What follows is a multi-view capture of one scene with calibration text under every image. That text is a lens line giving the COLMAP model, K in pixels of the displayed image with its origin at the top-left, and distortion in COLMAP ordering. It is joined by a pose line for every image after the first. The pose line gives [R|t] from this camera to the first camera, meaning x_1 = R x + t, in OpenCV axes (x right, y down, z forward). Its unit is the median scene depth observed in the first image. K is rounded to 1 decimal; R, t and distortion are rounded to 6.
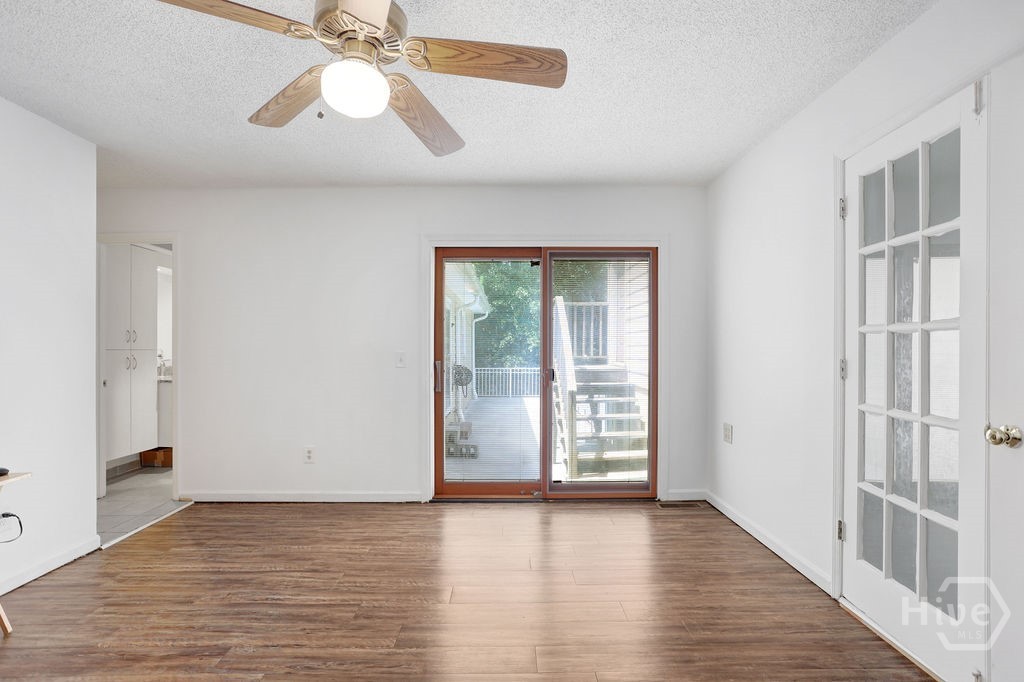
lens RADIAL K [[514.7, 0, 512.0], [0, 514.7, 341.0], [0, 0, 1]] dist [-0.059270, 0.030353]
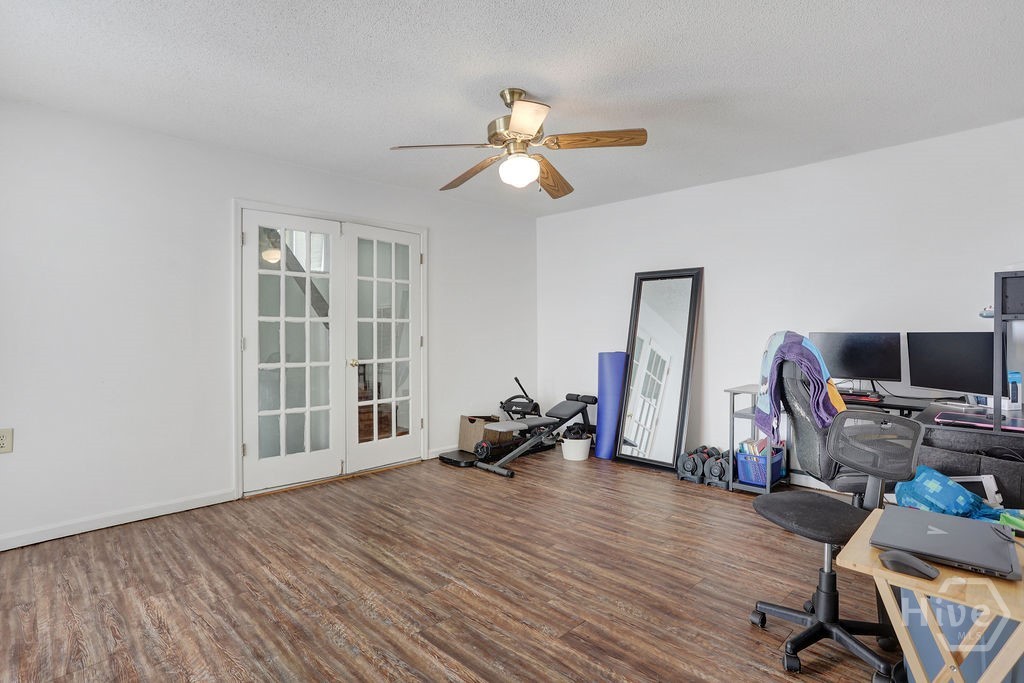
lens RADIAL K [[514.7, 0, 512.0], [0, 514.7, 341.5], [0, 0, 1]] dist [-0.059270, 0.030353]
pose [[-0.693813, -0.006120, 0.720130, -0.891780], [-0.002581, 0.999979, 0.006012, 0.031856], [-0.720151, 0.002312, -0.693813, 1.301907]]
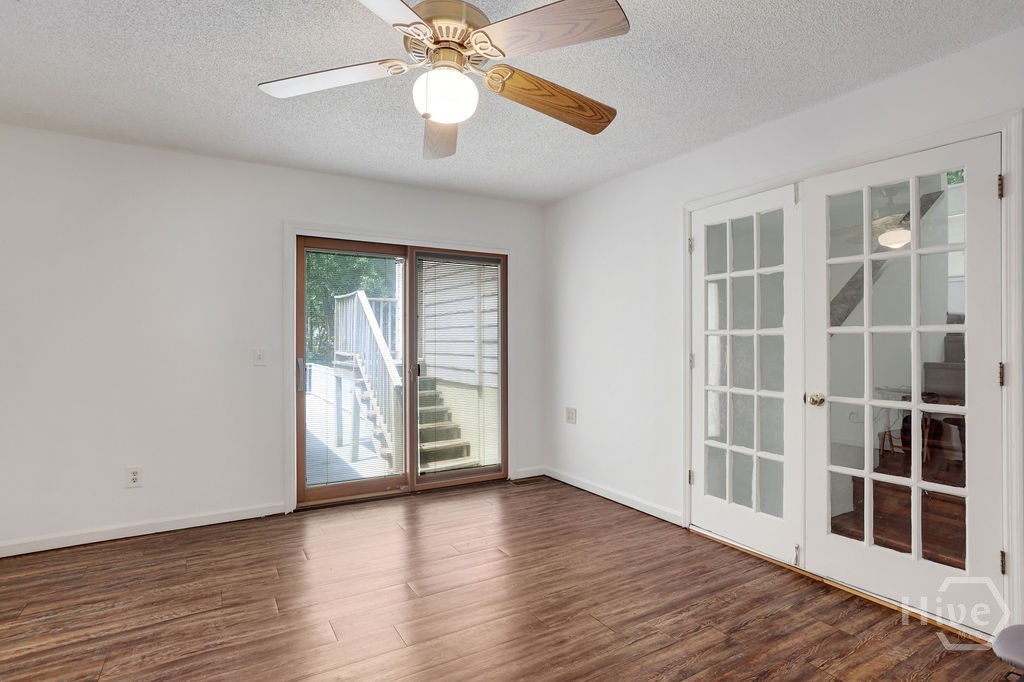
lens RADIAL K [[516.1, 0, 509.7], [0, 516.1, 329.8], [0, 0, 1]] dist [-0.057035, 0.029476]
pose [[0.864781, 0.015767, 0.501901, -0.434769], [-0.010829, 0.999860, -0.012751, -0.006254], [-0.502032, 0.005591, 0.864831, 0.024043]]
